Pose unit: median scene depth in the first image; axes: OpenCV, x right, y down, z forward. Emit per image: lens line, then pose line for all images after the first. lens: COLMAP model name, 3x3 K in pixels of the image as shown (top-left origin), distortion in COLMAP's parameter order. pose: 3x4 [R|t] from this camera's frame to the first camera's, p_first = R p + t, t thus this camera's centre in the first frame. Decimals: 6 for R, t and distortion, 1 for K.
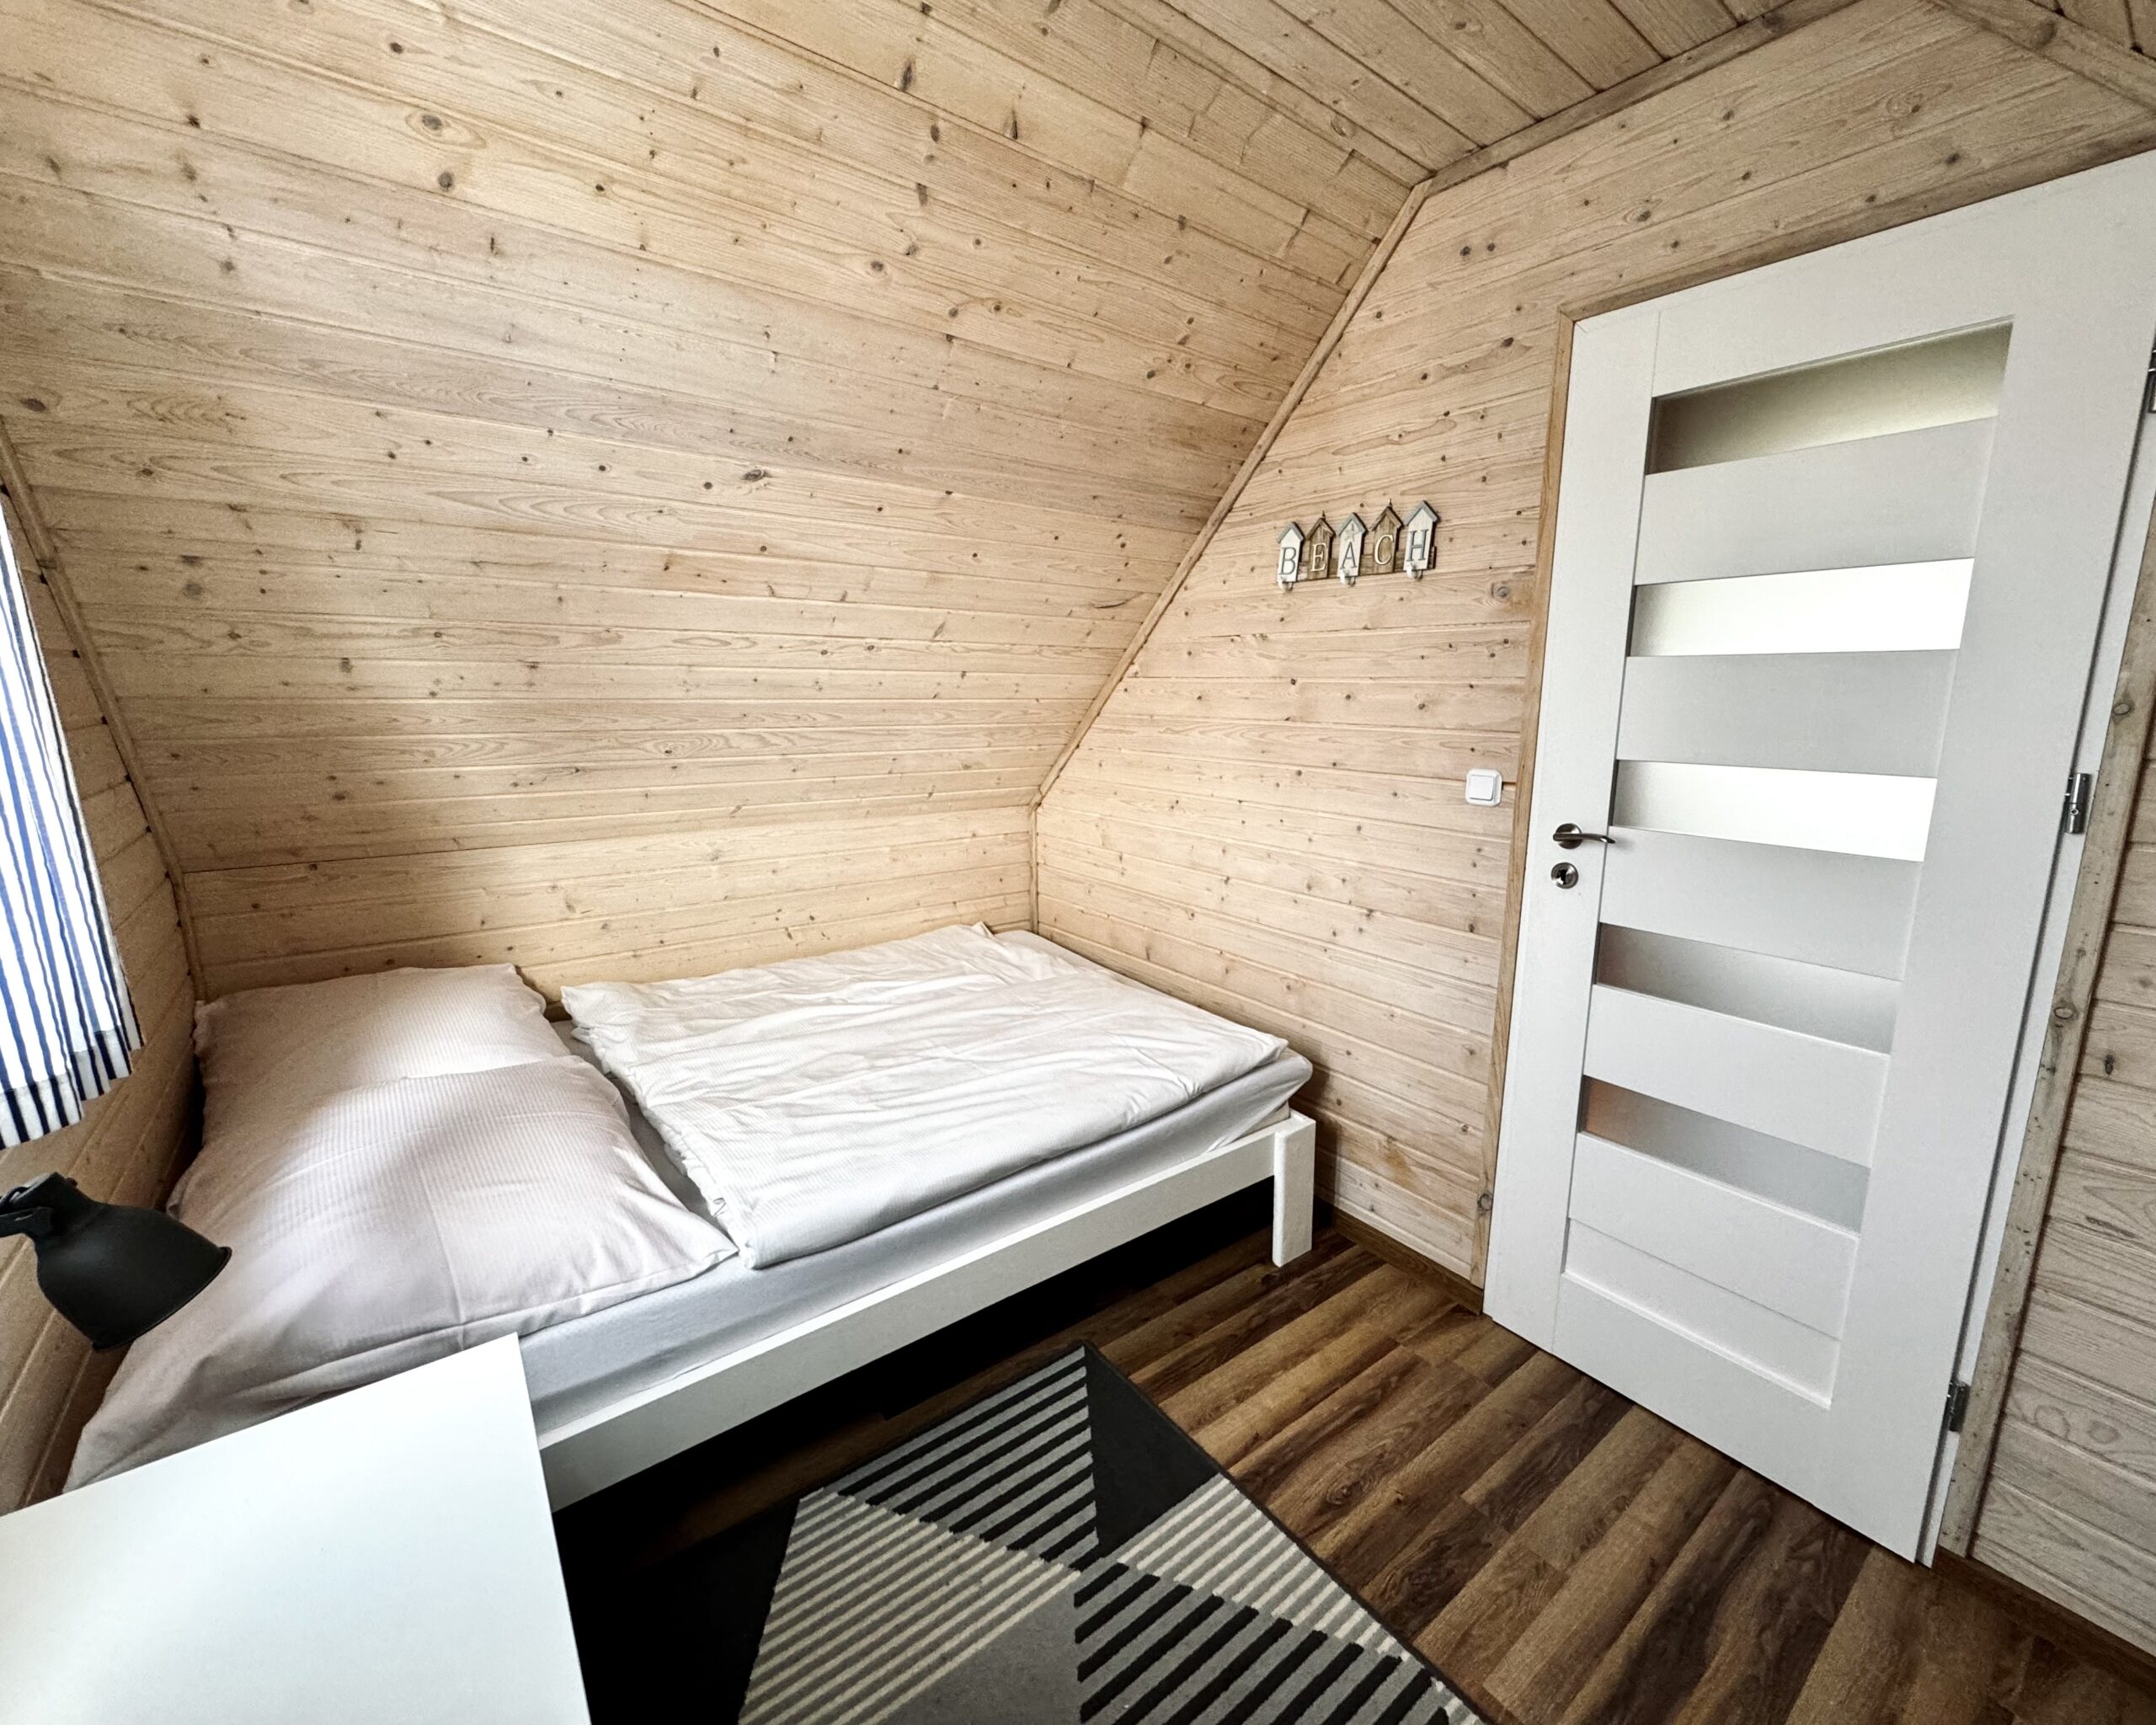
lens RADIAL K [[916.0, 0, 1140.4], [0, 916.0, 857.9], [0, 0, 1]] dist [-0.000202, -0.000226]
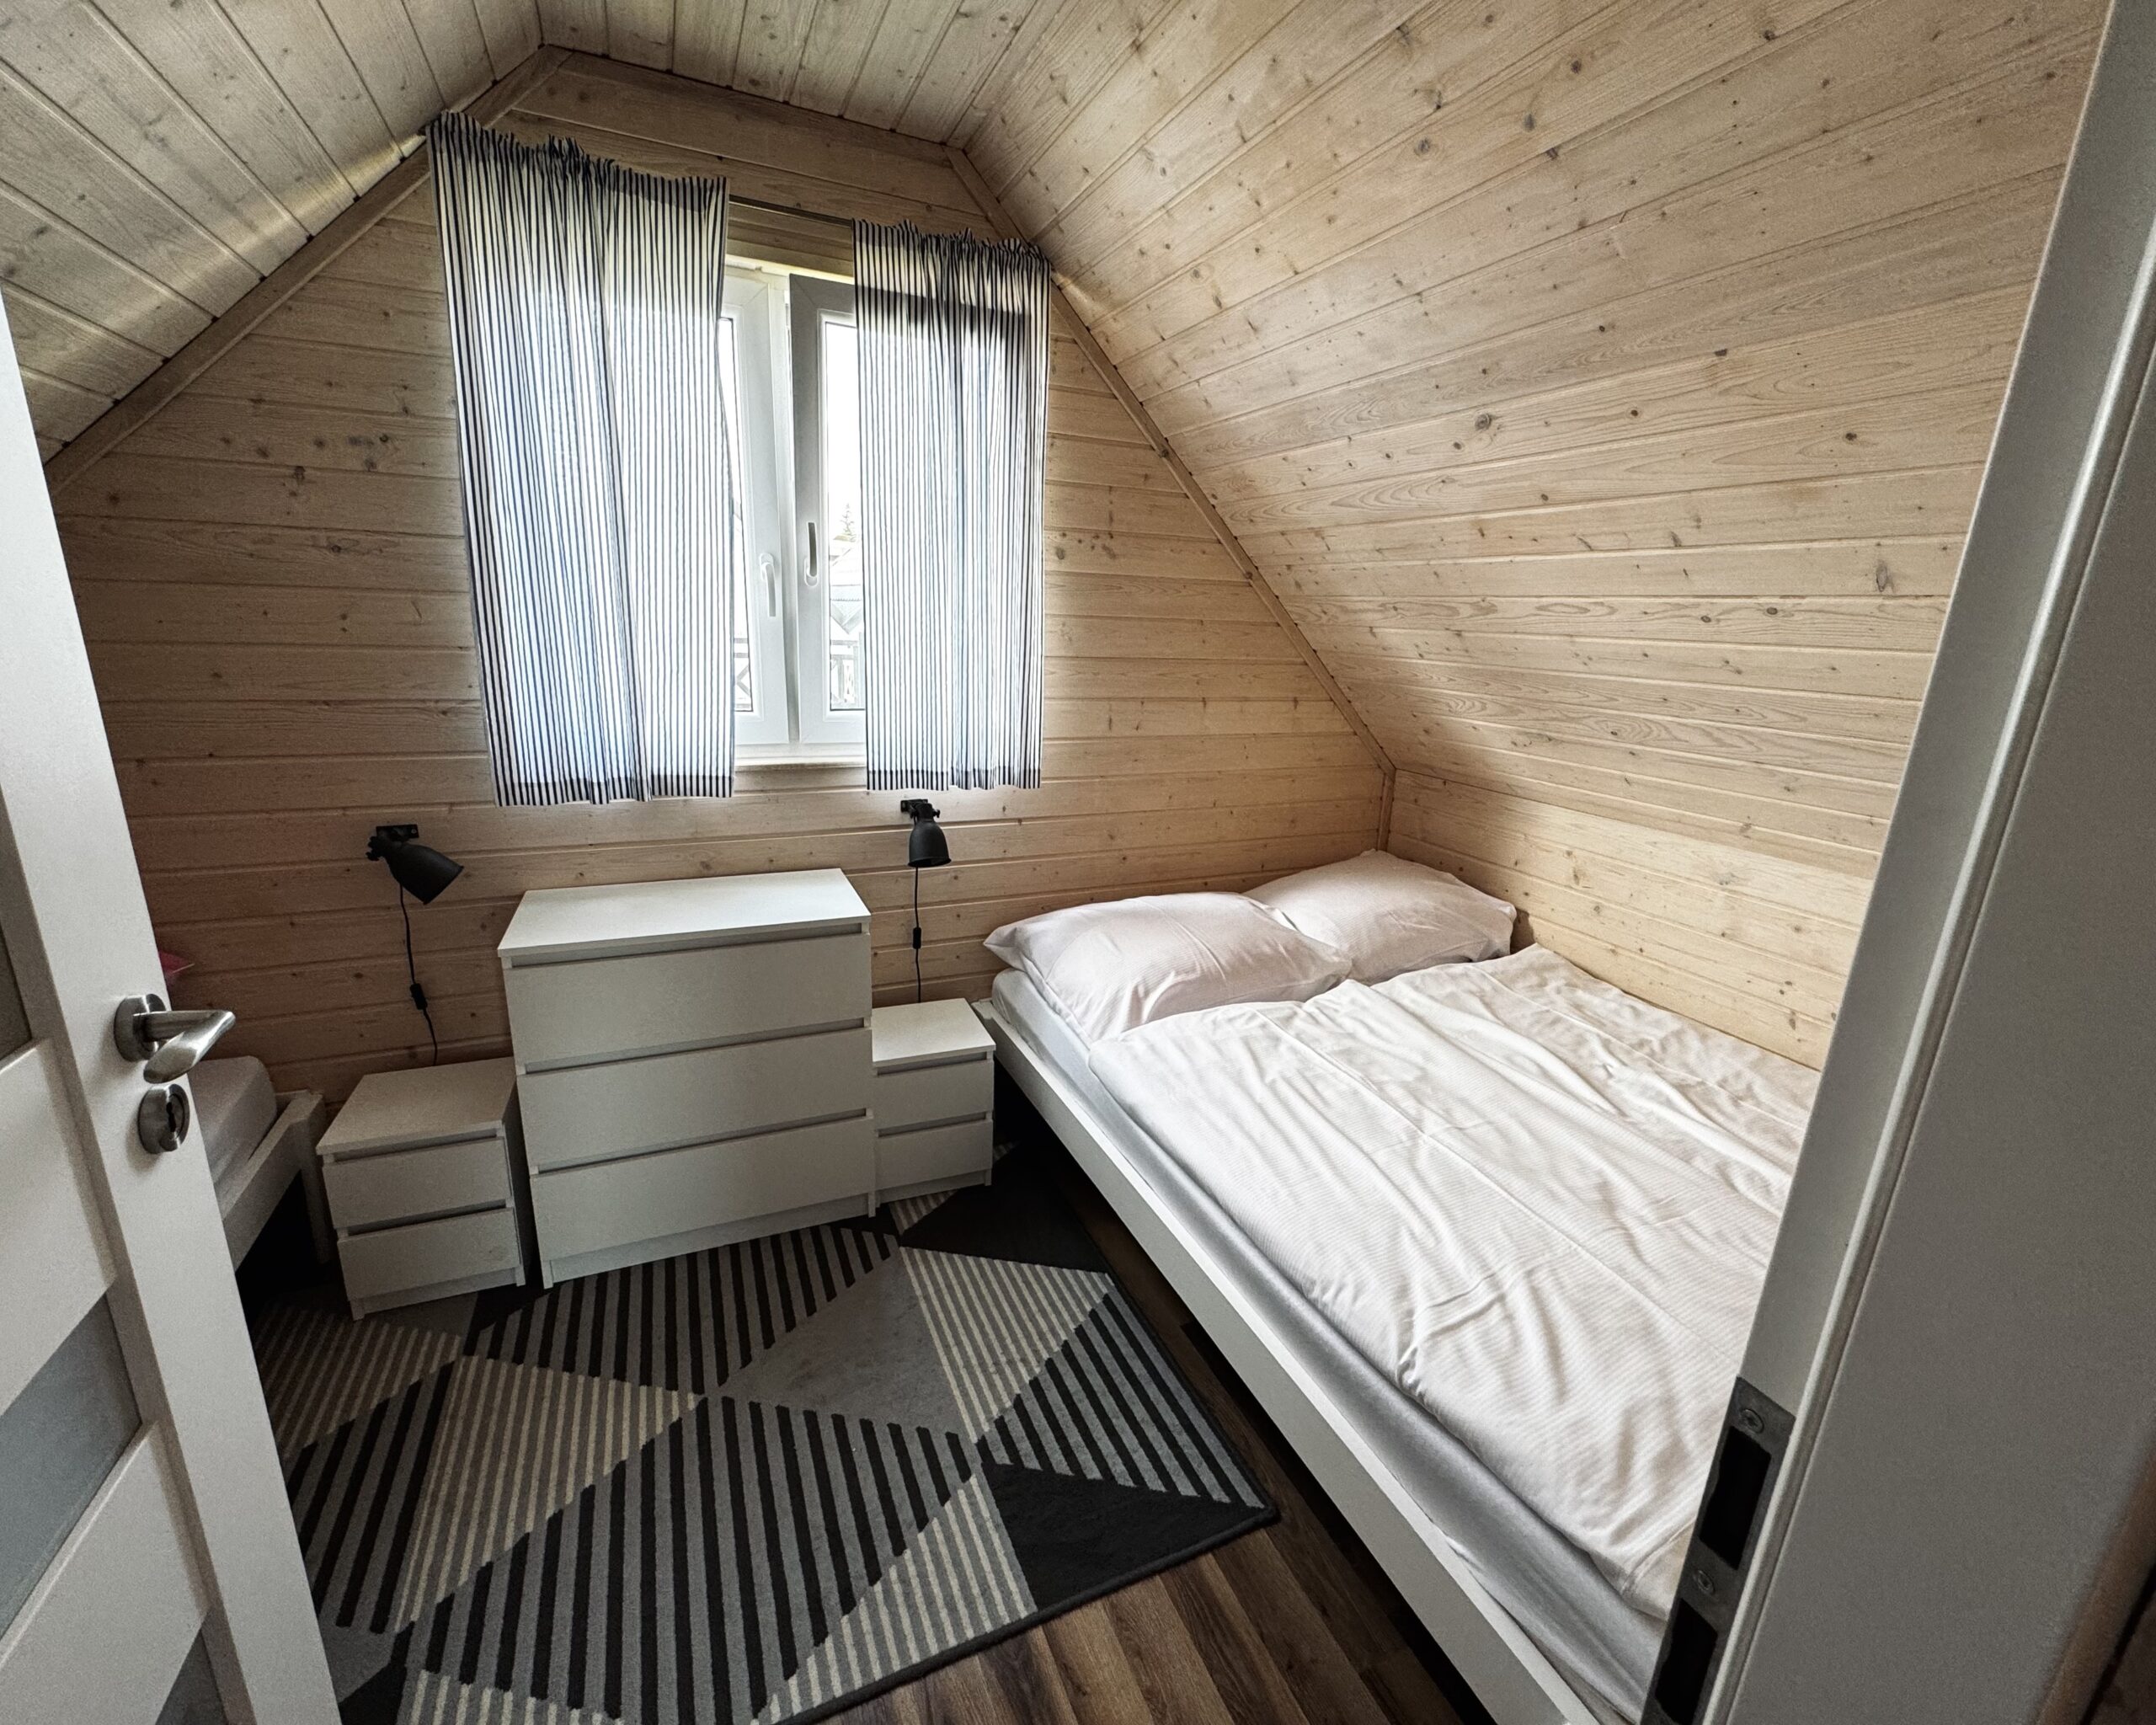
lens RADIAL K [[917.0, 0, 1075.0], [0, 917.0, 859.1], [0, 0, 1]] dist [0.000216, -0.000215]
pose [[-0.262077, 0.231789, -0.936797, 0.668391], [-0.216084, 0.931986, 0.291050, -0.200919], [0.940544, 0.278705, -0.194166, 0.963947]]
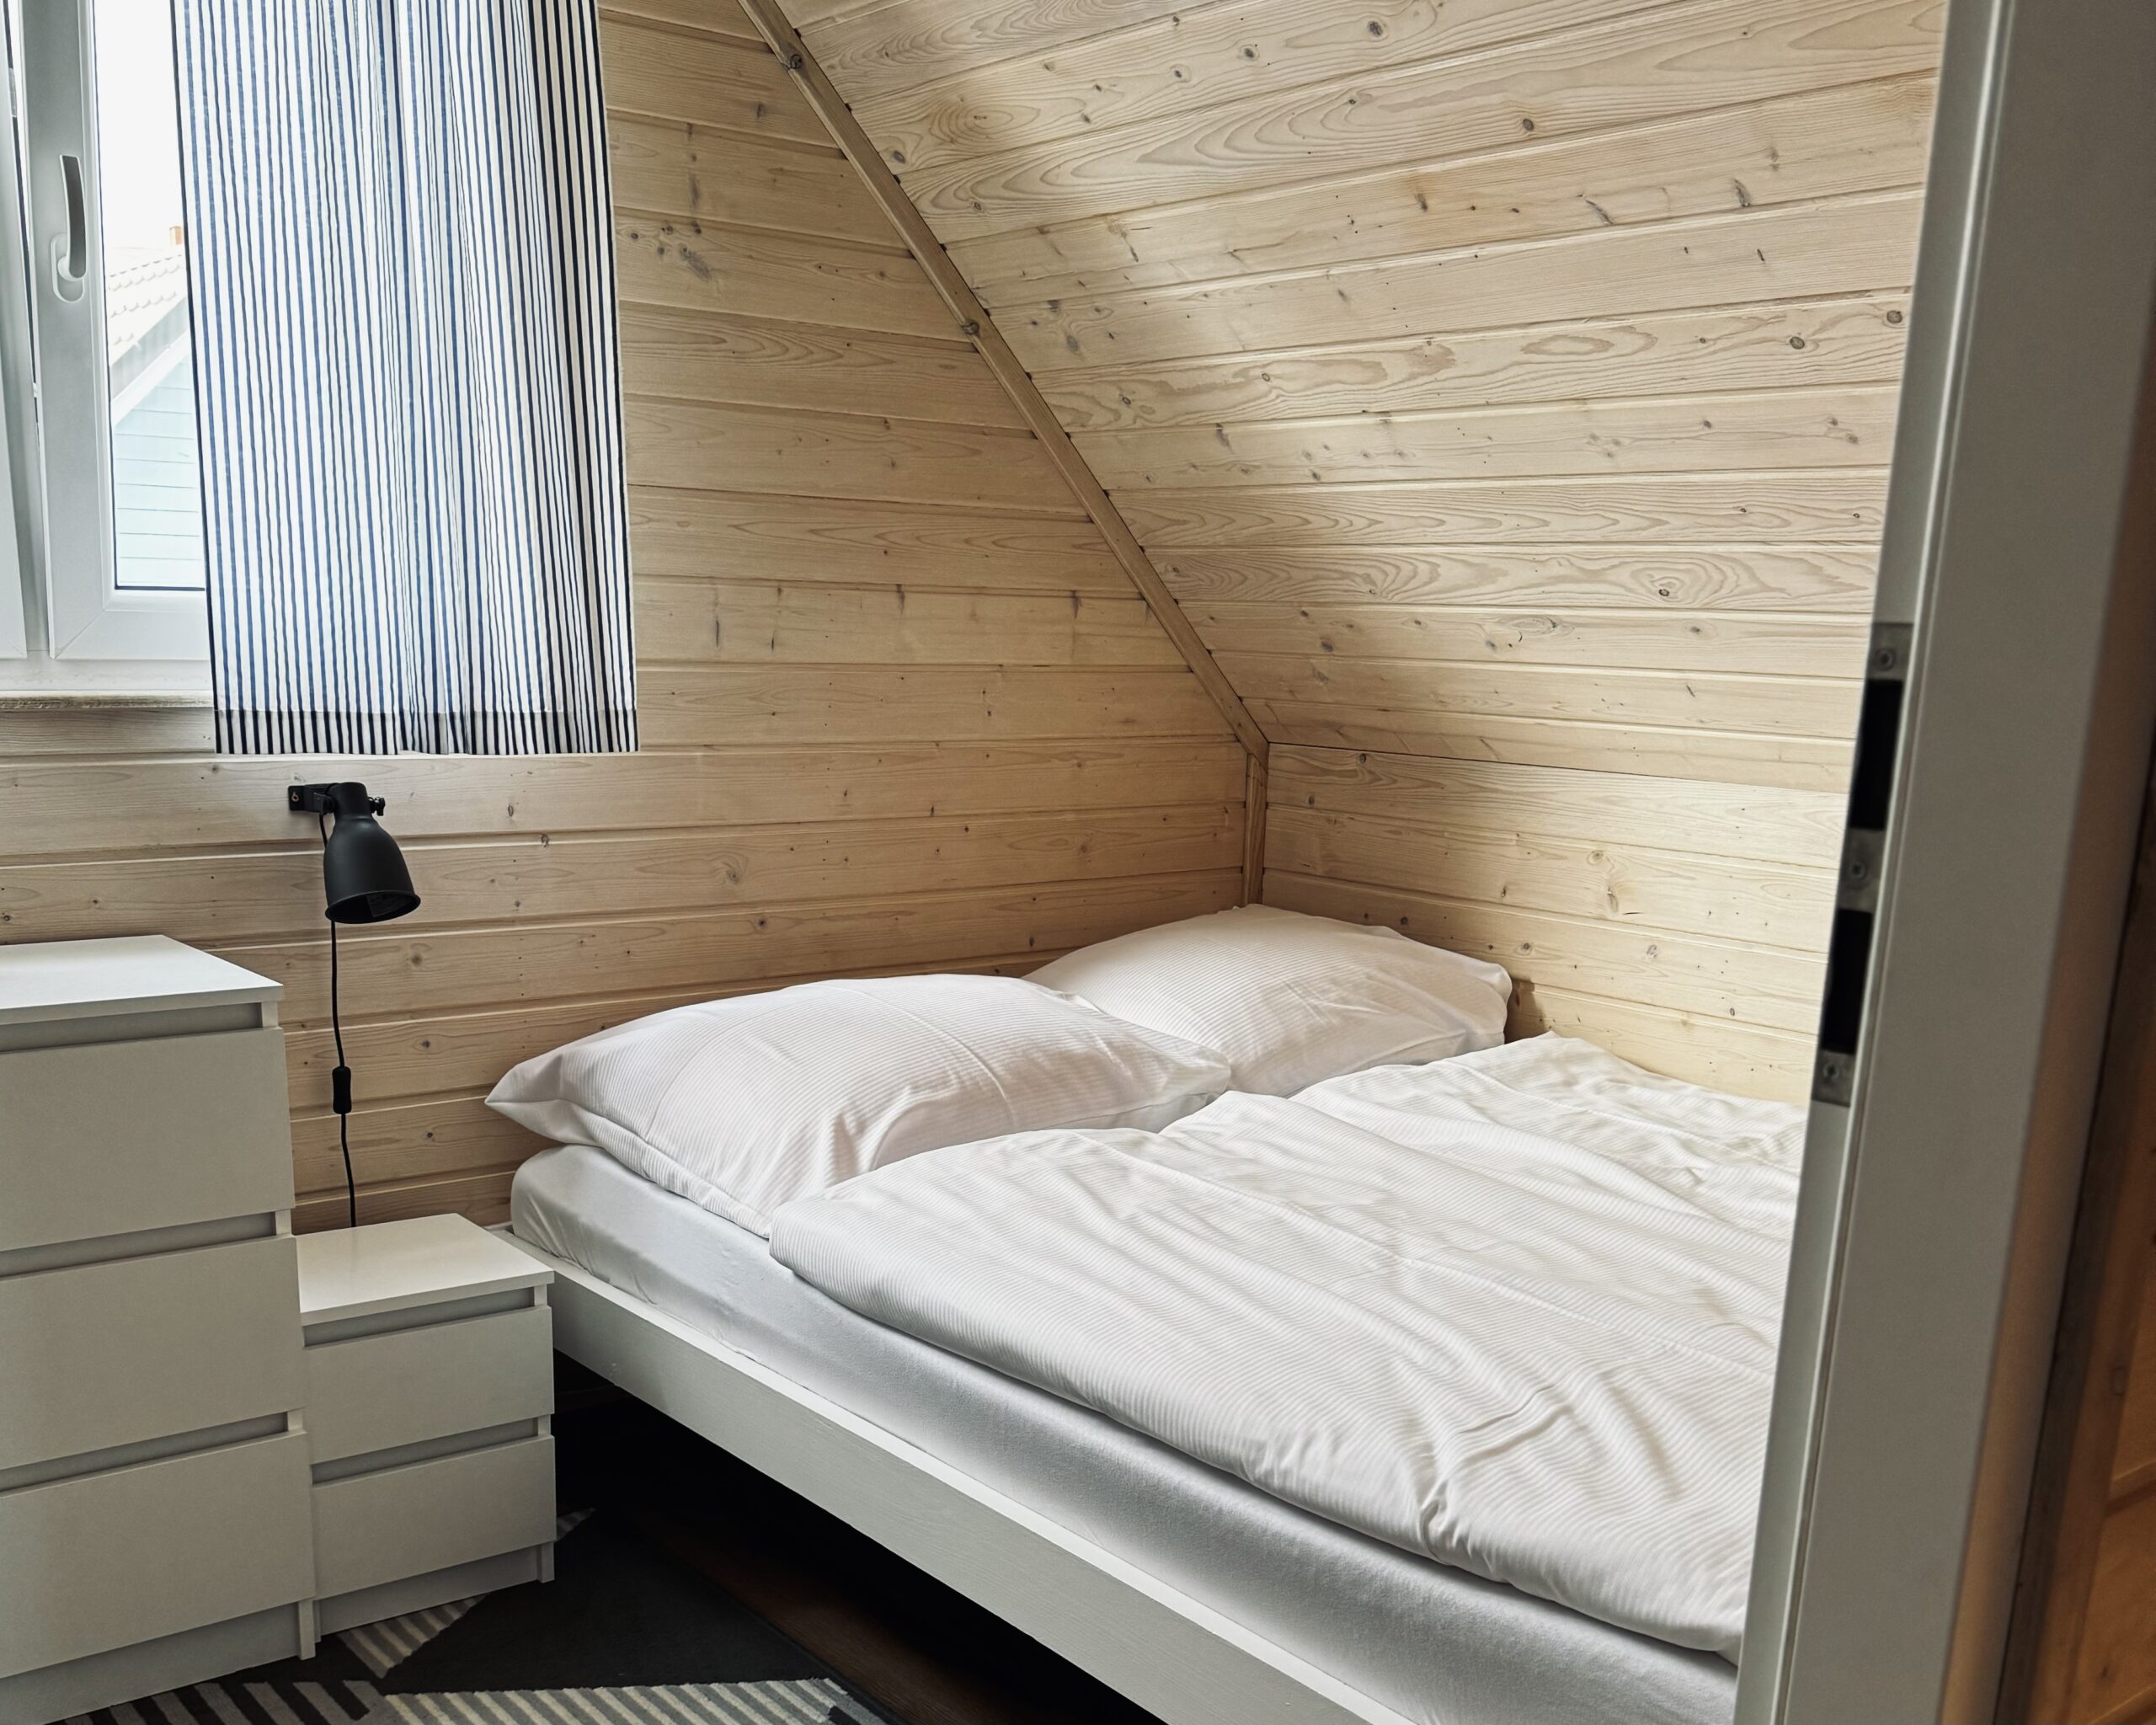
lens RADIAL K [[2121.2, 0, 1001.1], [0, 2121.2, 1163.9], [0, 0, 1]] dist [0.176495, -0.390538]
pose [[-0.020784, 0.243850, -0.969590, 0.943484], [-0.209509, 0.947205, 0.242711, -0.043129], [0.977586, 0.208183, 0.031402, 0.918426]]
